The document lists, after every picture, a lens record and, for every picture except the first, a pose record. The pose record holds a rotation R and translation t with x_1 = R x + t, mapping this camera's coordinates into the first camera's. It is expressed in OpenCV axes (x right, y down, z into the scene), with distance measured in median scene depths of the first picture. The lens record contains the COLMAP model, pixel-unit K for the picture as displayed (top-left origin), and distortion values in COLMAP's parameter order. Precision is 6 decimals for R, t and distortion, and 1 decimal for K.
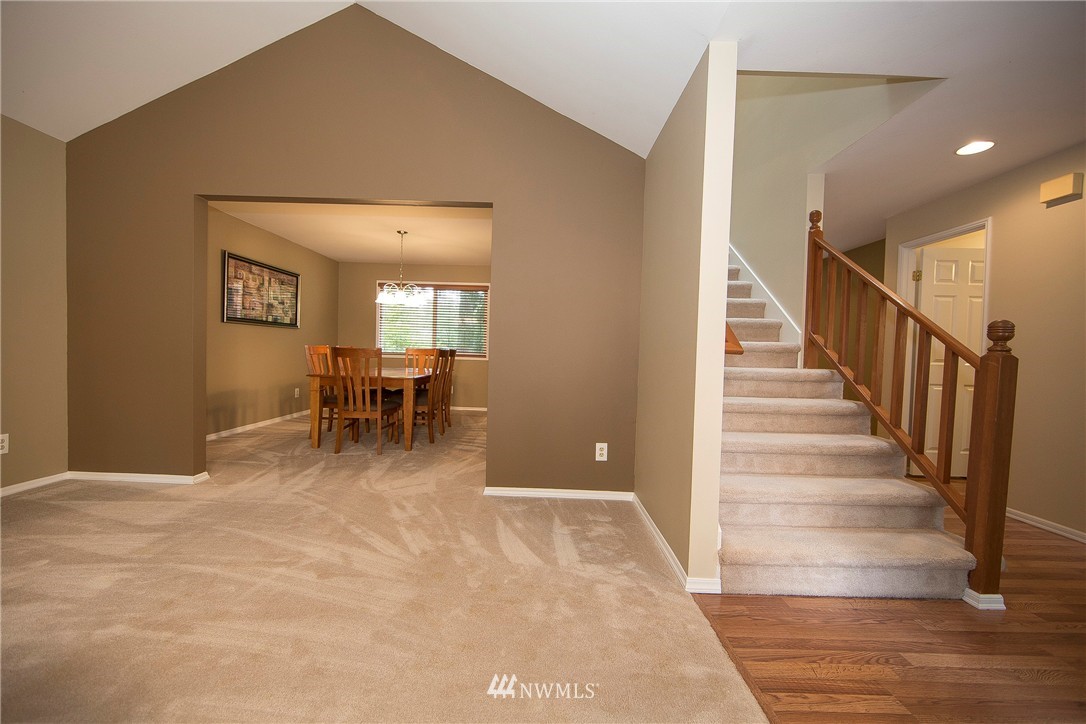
lens RADIAL K [[429.4, 0, 539.2], [0, 429.4, 361.9], [0, 0, 1]] dist [-0.005895, 0.000571]
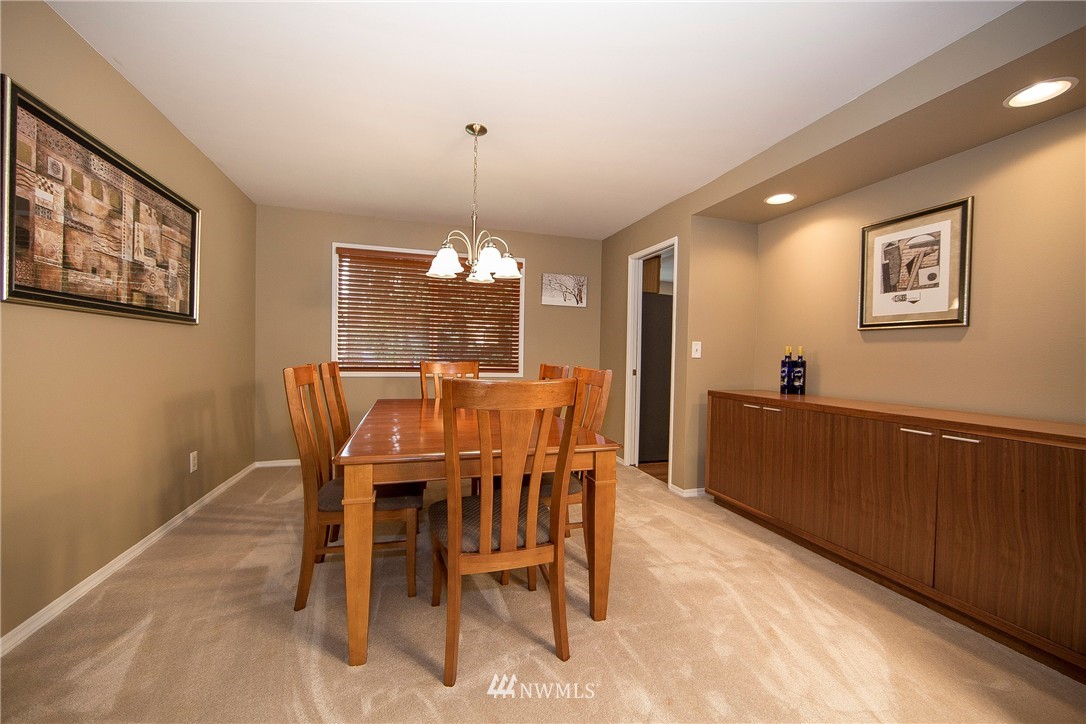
lens RADIAL K [[429.4, 0, 542.5], [0, 429.4, 360.7], [0, 0, 1]] dist [-0.005895, 0.000571]
pose [[0.954067, -0.014434, 0.299247, -0.541567], [0.016514, 0.999854, -0.004421, -0.047440], [-0.299139, 0.009160, 0.954165, 0.699522]]
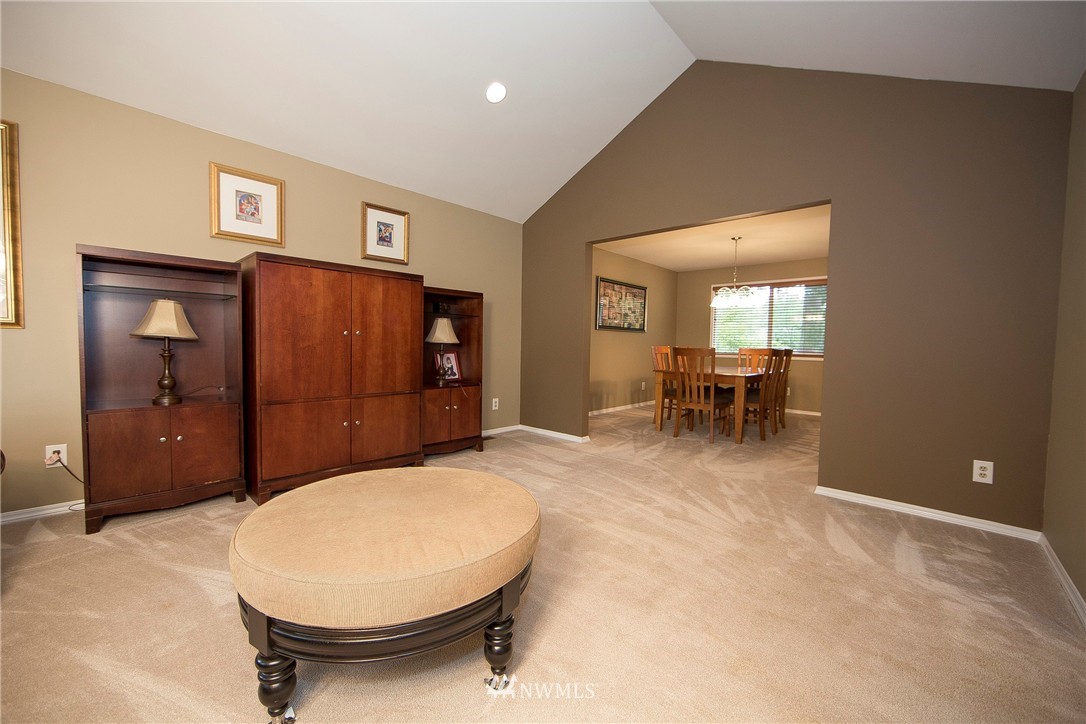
lens RADIAL K [[429.4, 0, 545.7], [0, 429.4, 363.3], [0, 0, 1]] dist [-0.005895, 0.000571]
pose [[0.746398, 0.015596, -0.665317, 0.049471], [-0.015361, 0.999863, 0.006205, 0.007976], [0.665322, 0.005588, 0.746535, -0.133075]]
